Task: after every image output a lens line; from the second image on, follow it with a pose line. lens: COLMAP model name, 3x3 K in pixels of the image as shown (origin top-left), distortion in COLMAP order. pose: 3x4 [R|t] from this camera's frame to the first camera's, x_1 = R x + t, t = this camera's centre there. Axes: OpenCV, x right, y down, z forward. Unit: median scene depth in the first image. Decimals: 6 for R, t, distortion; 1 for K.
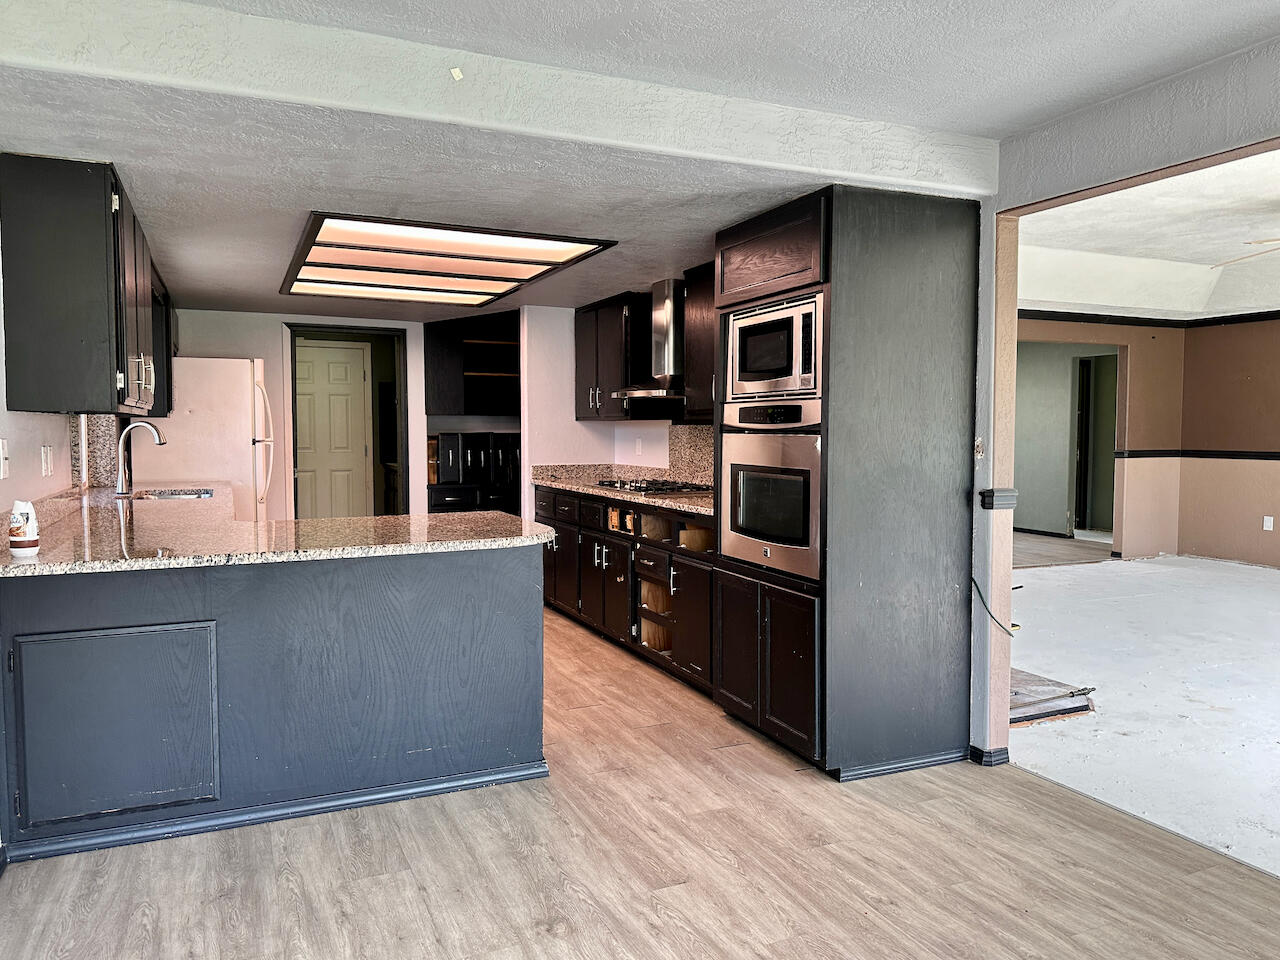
lens RADIAL K [[902.5, 0, 654.7], [0, 902.5, 476.0], [0, 0, 1]] dist [0.119765, -0.134403]
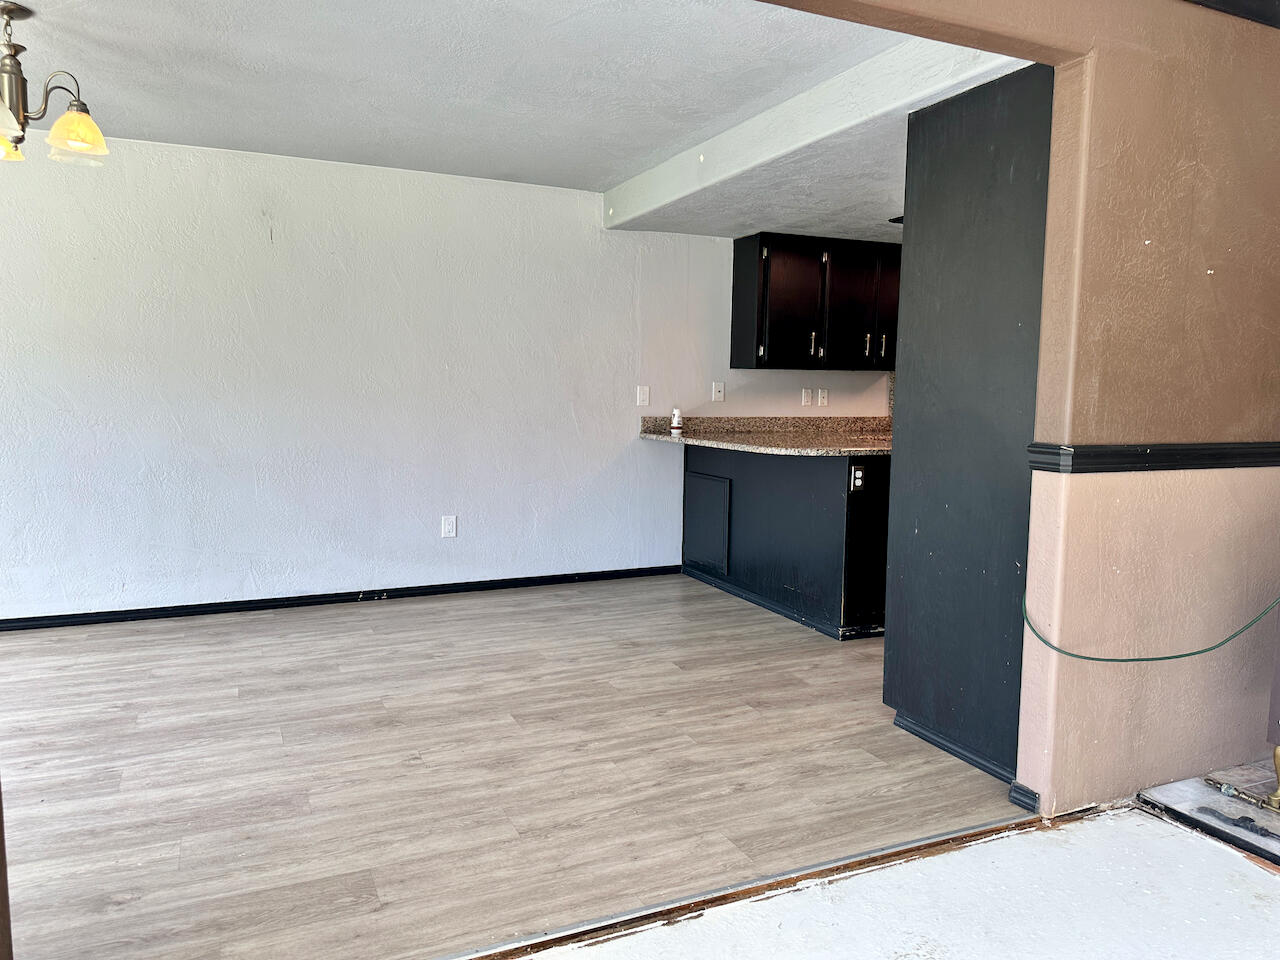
lens RADIAL K [[902.5, 0, 654.7], [0, 902.5, 476.0], [0, 0, 1]] dist [0.119765, -0.134403]
pose [[0.009387, 0.095958, -0.995341, 1.405276], [-0.062369, 0.993503, 0.095193, -0.012991], [0.998009, 0.061185, 0.015310, 0.859853]]
